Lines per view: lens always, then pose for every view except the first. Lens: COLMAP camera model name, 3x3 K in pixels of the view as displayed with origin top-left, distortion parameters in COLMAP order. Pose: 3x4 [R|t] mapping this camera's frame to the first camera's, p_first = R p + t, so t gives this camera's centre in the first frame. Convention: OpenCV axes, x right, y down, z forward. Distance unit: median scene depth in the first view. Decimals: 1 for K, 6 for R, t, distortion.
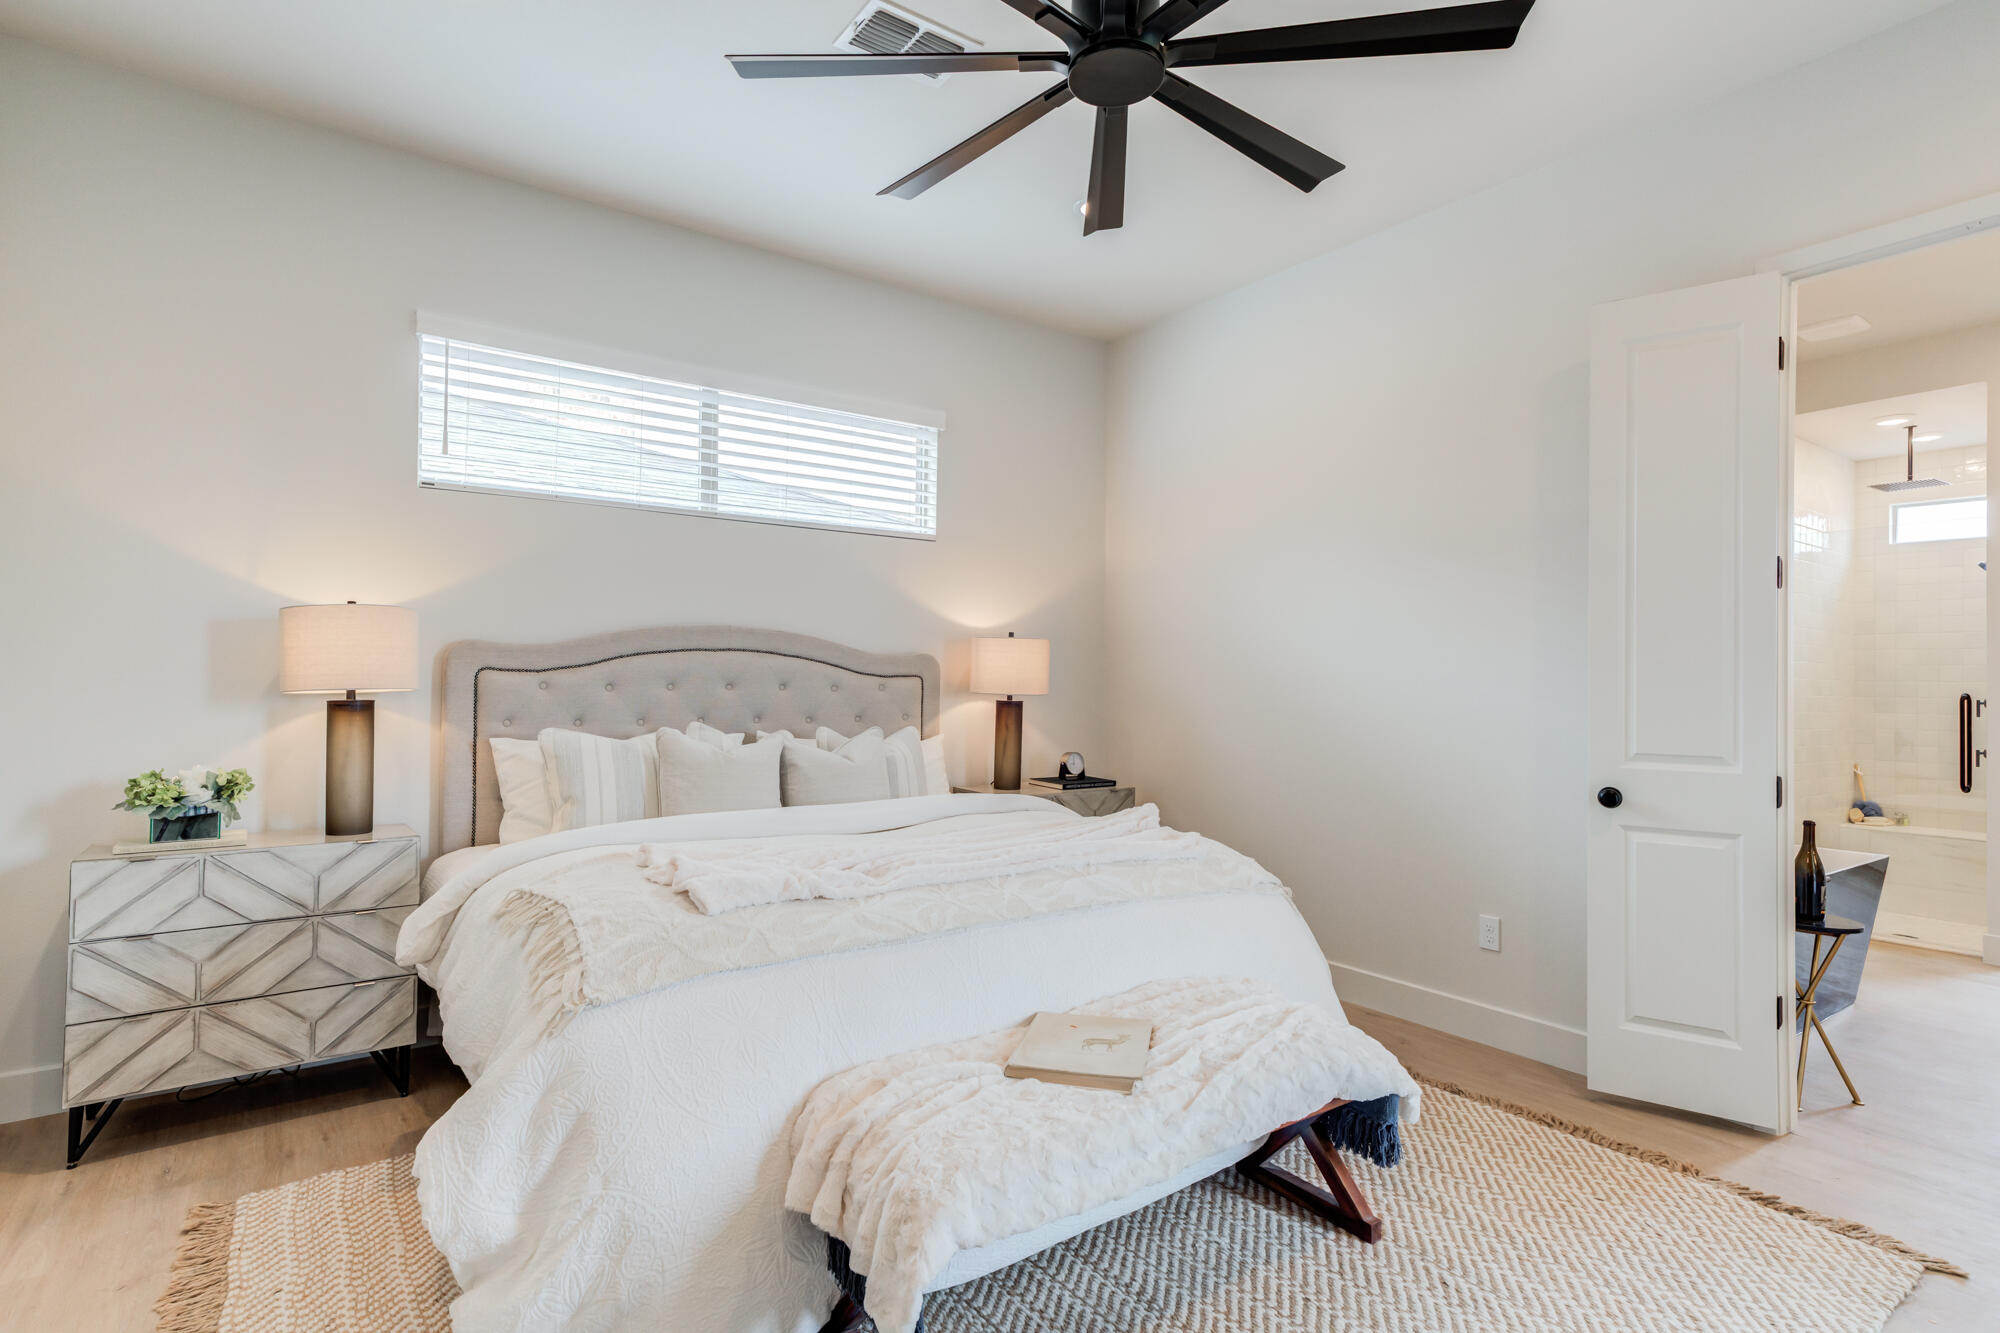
lens RADIAL K [[993.0, 0, 998.2], [0, 993.0, 662.9], [0, 0, 1]] dist [0.014820, 0.002507]
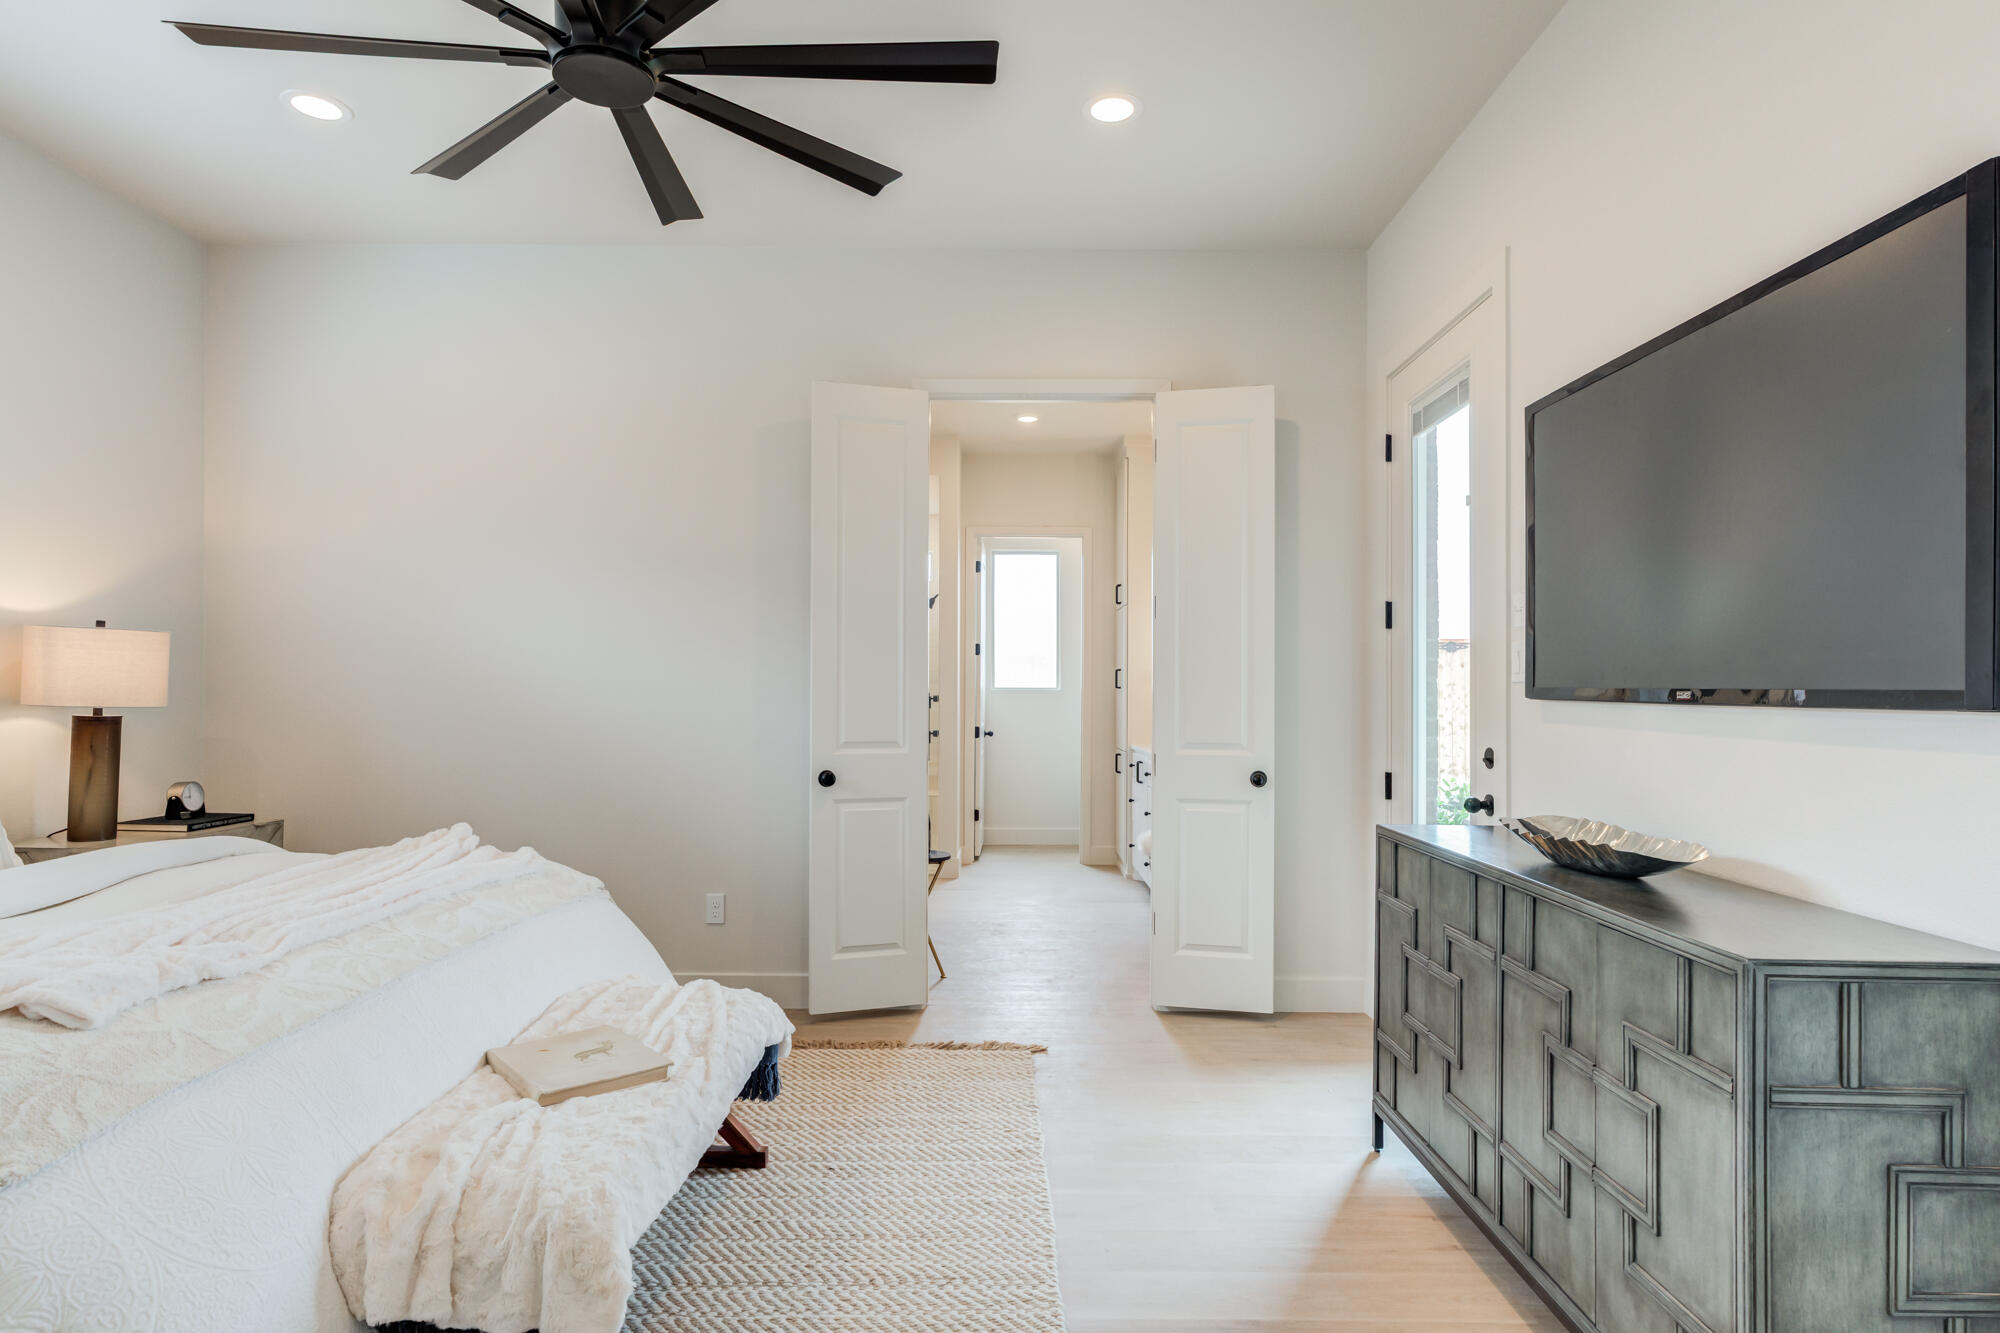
lens RADIAL K [[1078.9, 0, 1001.0], [0, 1078.9, 673.9], [0, 0, 1]] dist [0.003968, 0.001678]
pose [[0.589464, 0.004753, 0.807780, -0.469198], [-0.011389, 0.999932, 0.002427, -0.002810], [-0.807714, -0.010630, 0.589478, 0.037629]]
